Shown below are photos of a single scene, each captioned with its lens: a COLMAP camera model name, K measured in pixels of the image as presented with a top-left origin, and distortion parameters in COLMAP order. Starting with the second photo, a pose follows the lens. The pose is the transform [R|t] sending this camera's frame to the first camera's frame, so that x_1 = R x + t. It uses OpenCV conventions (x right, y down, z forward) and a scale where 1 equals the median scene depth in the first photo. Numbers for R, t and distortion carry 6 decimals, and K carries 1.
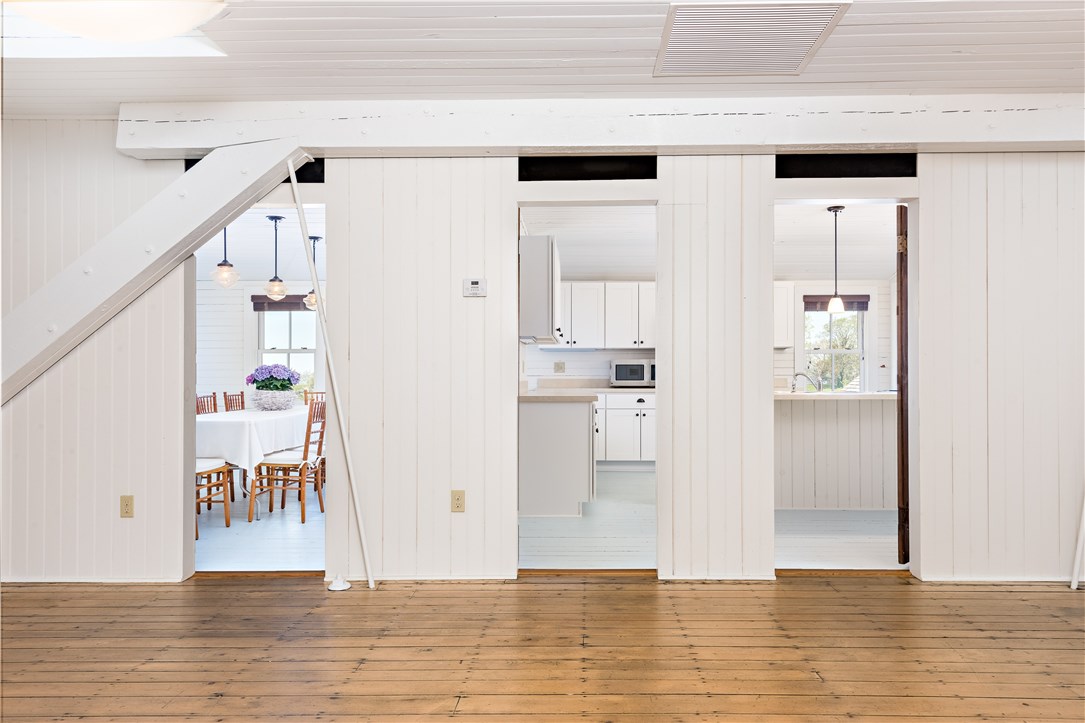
lens RADIAL K [[708.2, 0, 548.1], [0, 708.2, 358.0], [0, 0, 1]] dist [0.029211, -0.000635]
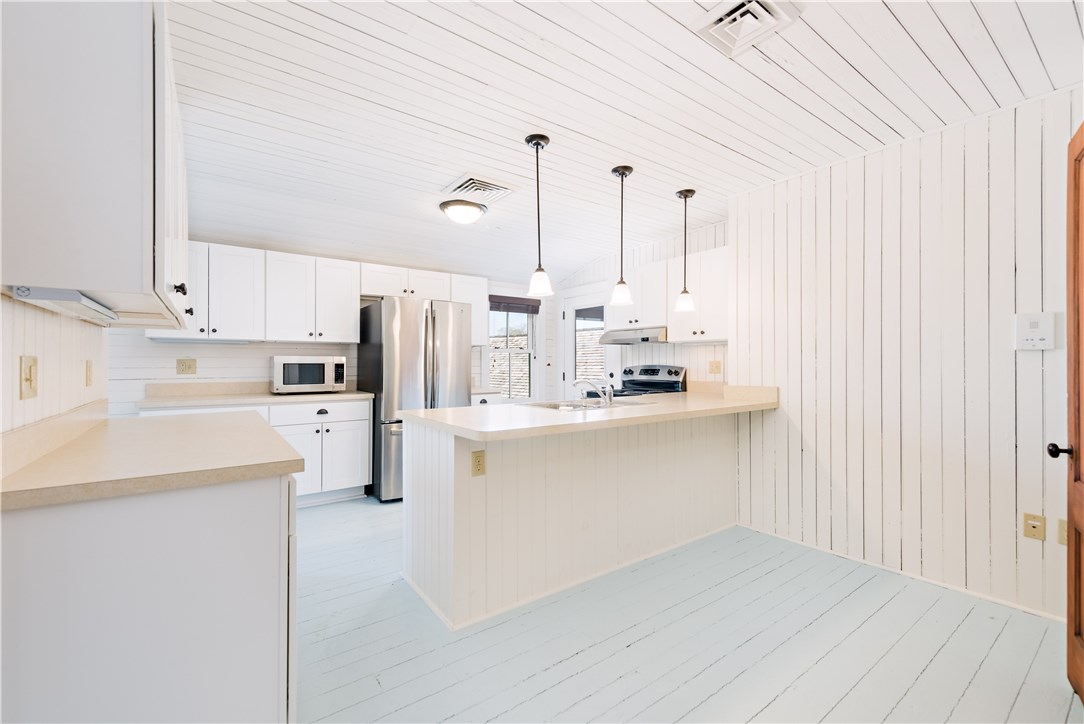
lens RADIAL K [[455.9, 0, 536.7], [0, 455.9, 359.8], [0, 0, 1]] dist [0.008397, 0.000161]
pose [[0.785482, 0.005258, 0.618862, 0.008753], [-0.016133, 0.999798, 0.011981, -0.004301], [-0.618674, -0.019395, 0.785408, 0.463929]]
